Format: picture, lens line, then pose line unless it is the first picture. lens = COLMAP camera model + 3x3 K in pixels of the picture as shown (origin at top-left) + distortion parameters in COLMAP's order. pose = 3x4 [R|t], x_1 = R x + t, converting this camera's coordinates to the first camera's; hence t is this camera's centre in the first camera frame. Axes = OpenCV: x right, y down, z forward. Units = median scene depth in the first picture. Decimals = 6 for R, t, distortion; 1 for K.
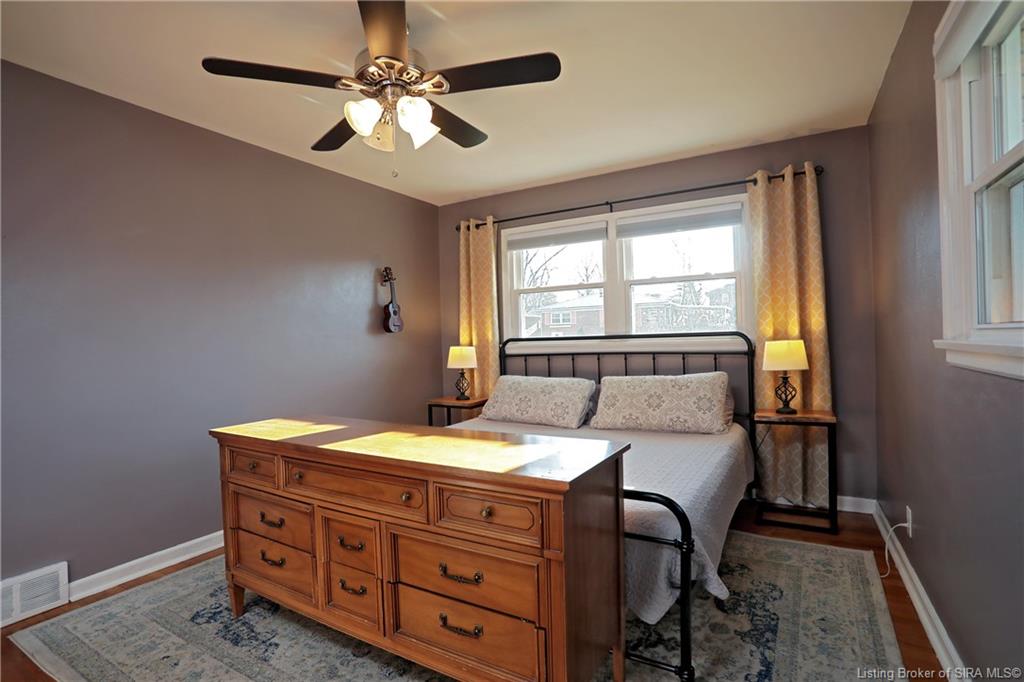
lens RADIAL K [[493.6, 0, 507.3], [0, 493.6, 340.5], [0, 0, 1]] dist [-0.057094, 0.013036]
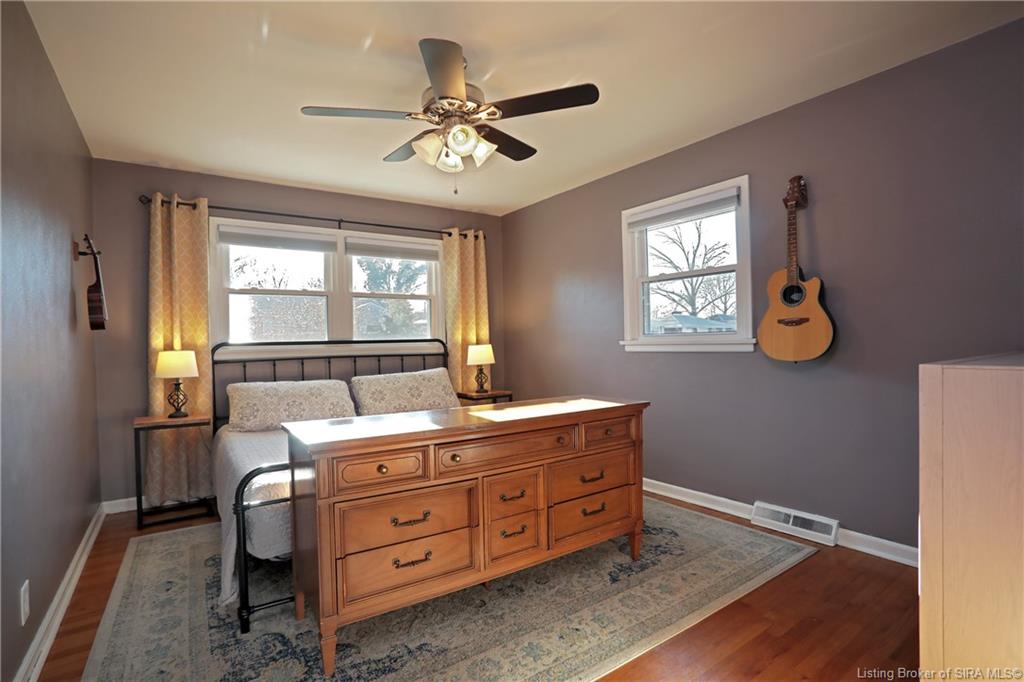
lens RADIAL K [[493.6, 0, 502.0], [0, 493.6, 341.4], [0, 0, 1]] dist [-0.057094, 0.013036]
pose [[0.435428, 0.021697, 0.899962, -0.710560], [0.009030, 0.999554, -0.028467, 0.029929], [-0.900178, 0.020522, 0.435038, 0.229962]]
